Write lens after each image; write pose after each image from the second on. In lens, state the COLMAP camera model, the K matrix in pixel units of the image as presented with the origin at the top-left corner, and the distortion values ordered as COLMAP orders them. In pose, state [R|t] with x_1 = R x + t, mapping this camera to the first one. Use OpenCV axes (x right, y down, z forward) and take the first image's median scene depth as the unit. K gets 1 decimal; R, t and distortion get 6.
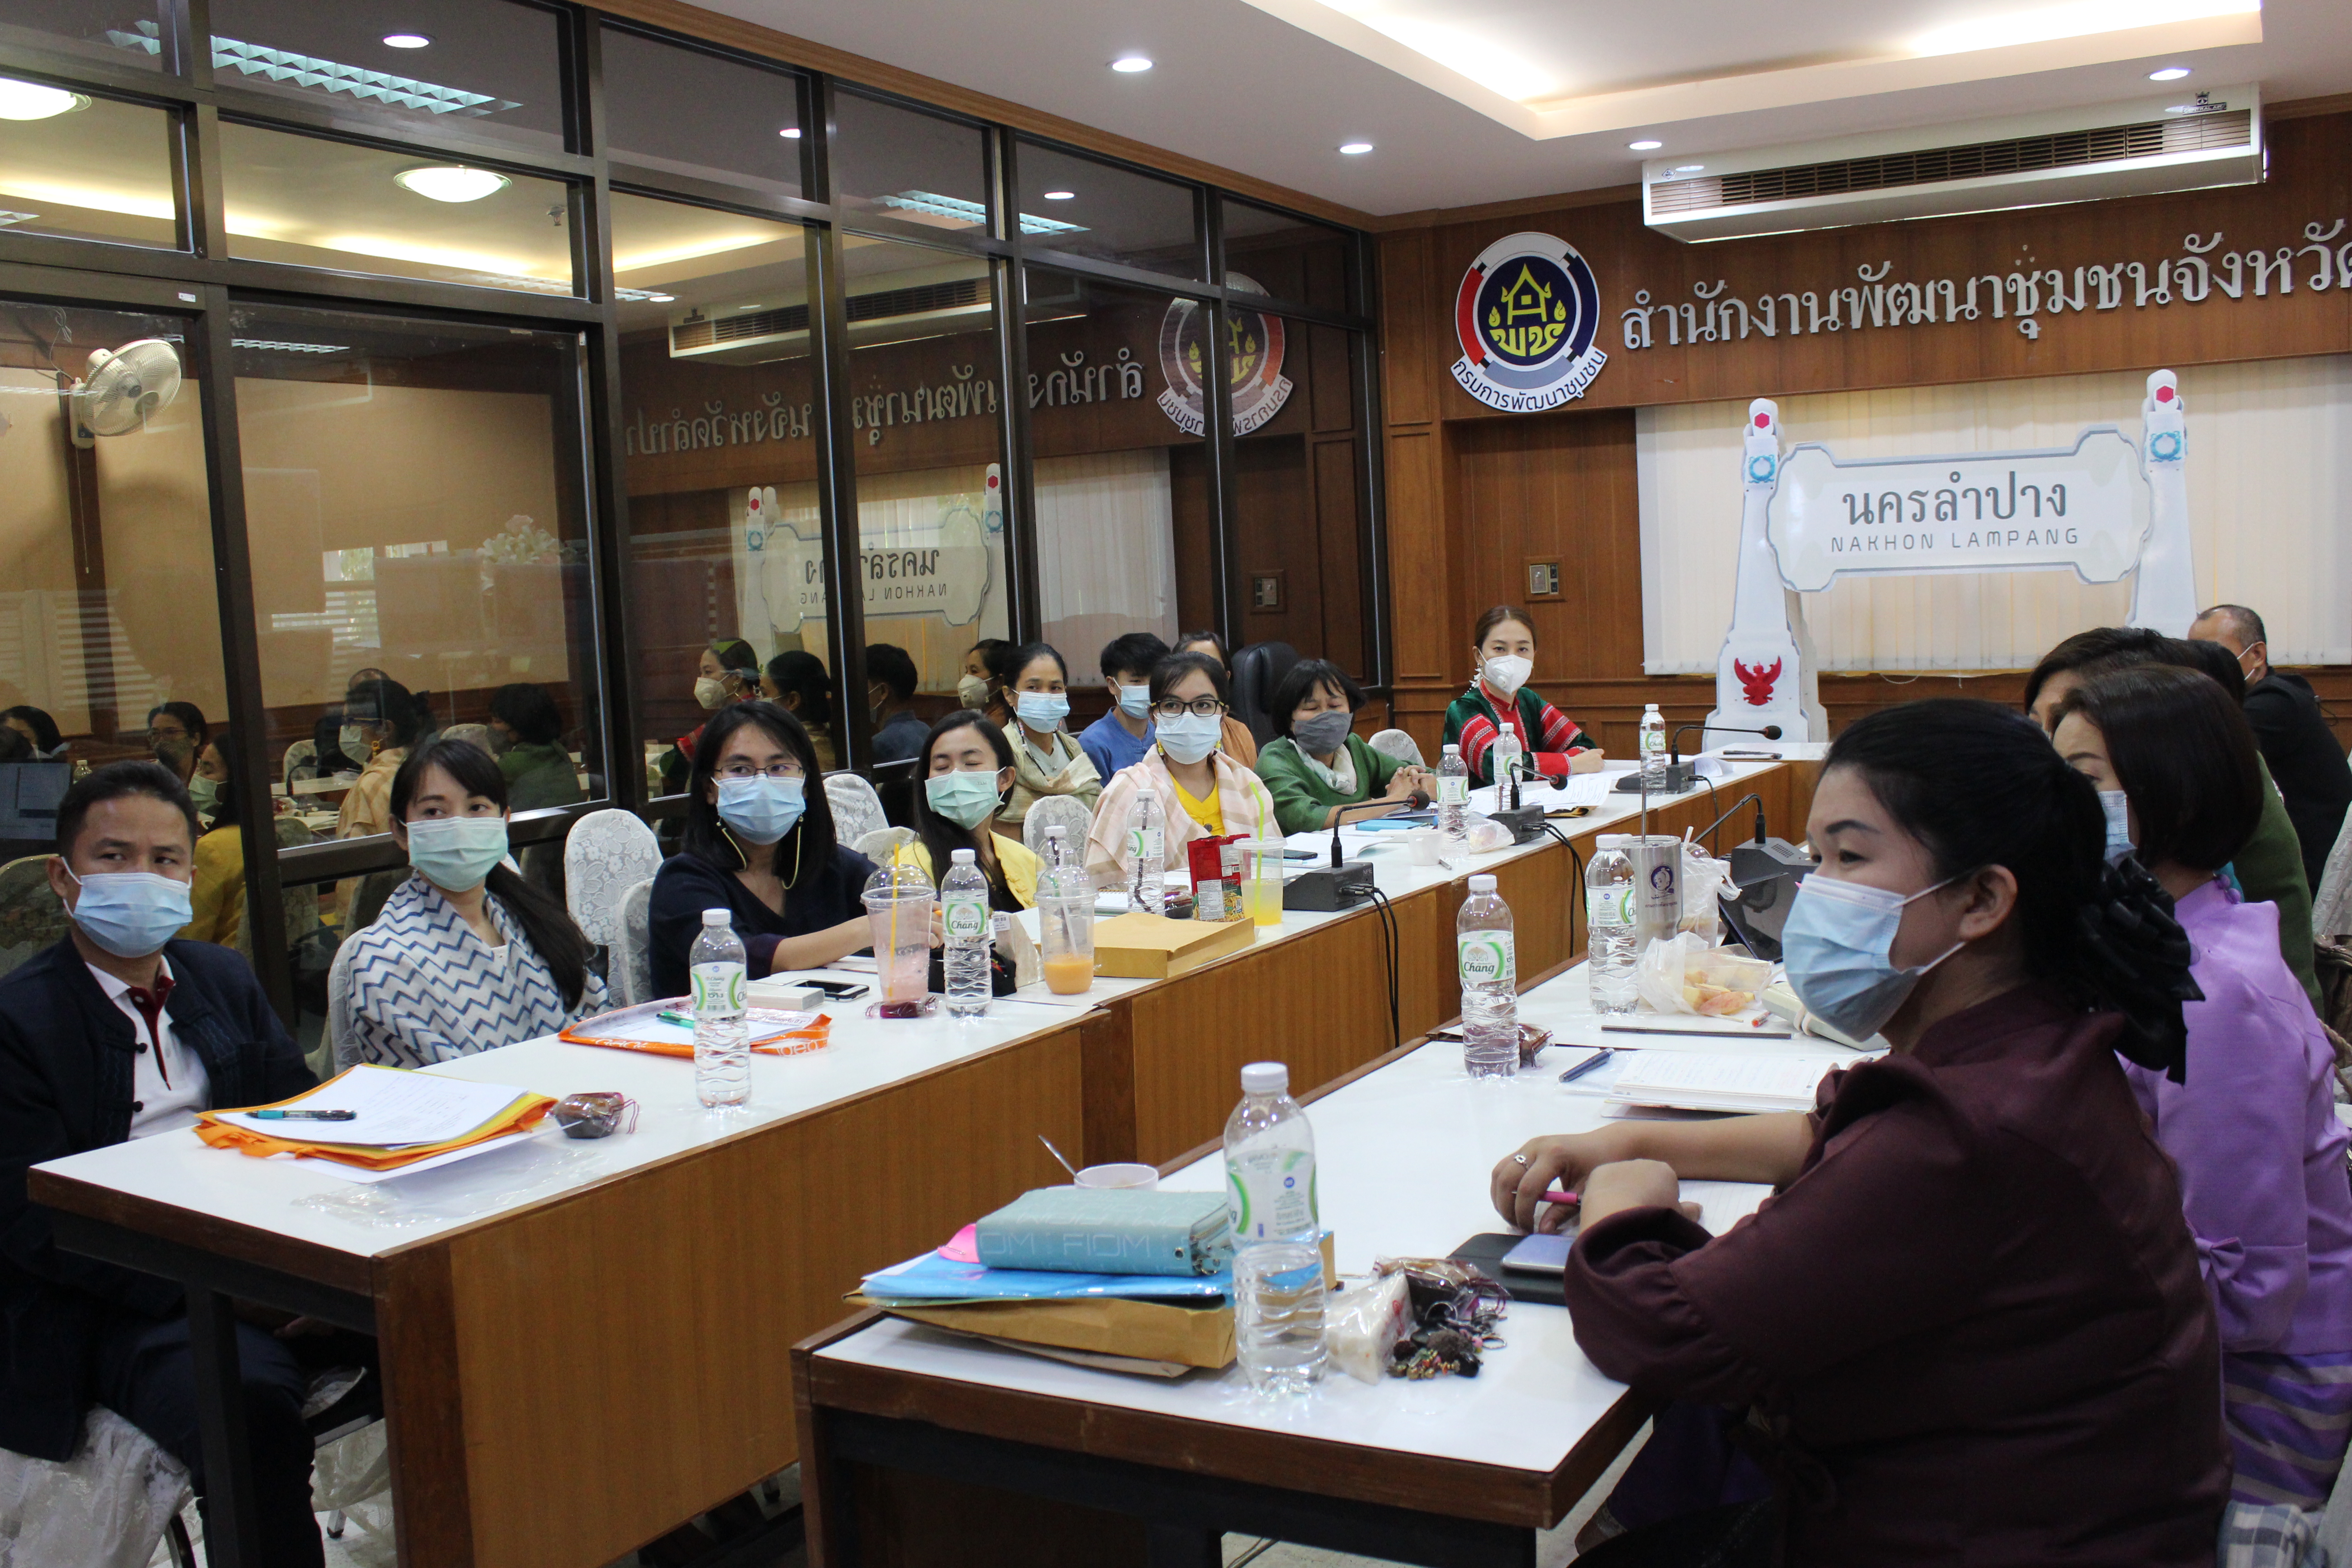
lens RADIAL K [[2355.7, 0, 1171.0], [0, 2355.7, 796.3], [0, 0, 1]] dist [-0.105174, 0.000000]
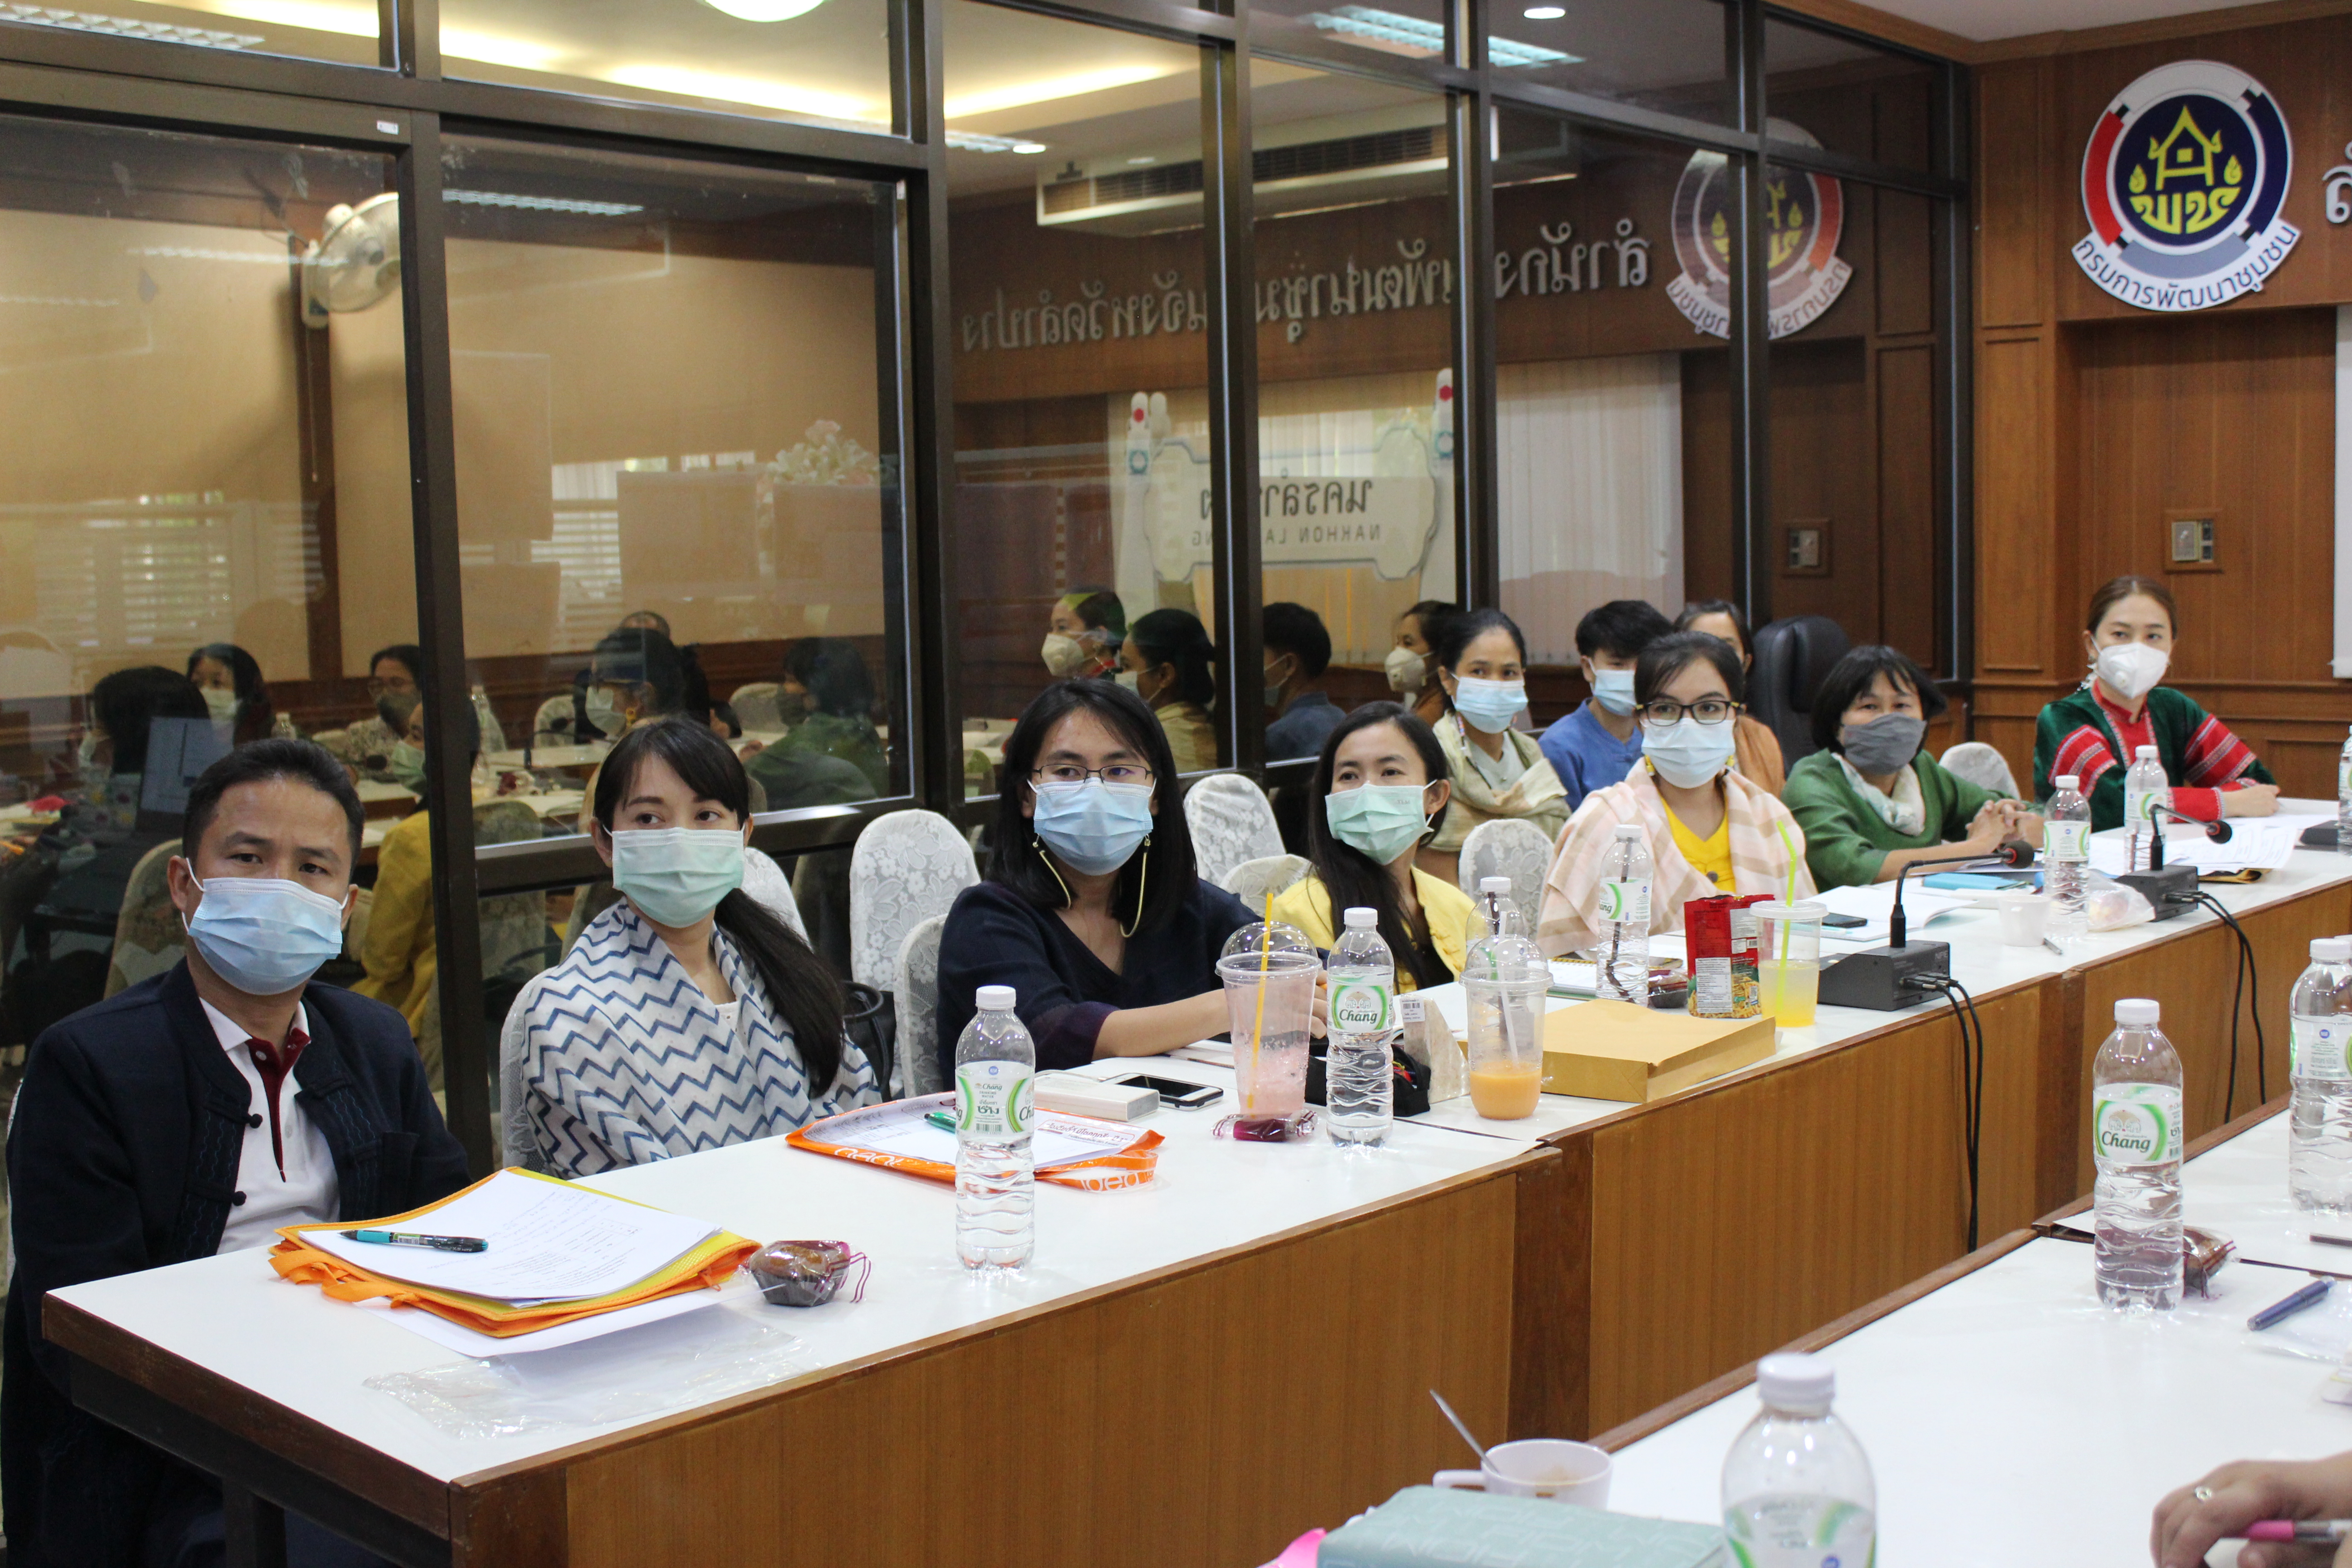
lens RADIAL K [[2608.0, 0, 1177.4], [0, 2608.0, 762.0], [0, 0, 1]] dist [-0.099011, 0.000000]
pose [[0.981843, 0.041909, -0.185007, -0.000003], [-0.041342, 0.999121, 0.006921, -0.019236], [0.185135, 0.000853, 0.982713, 0.183556]]
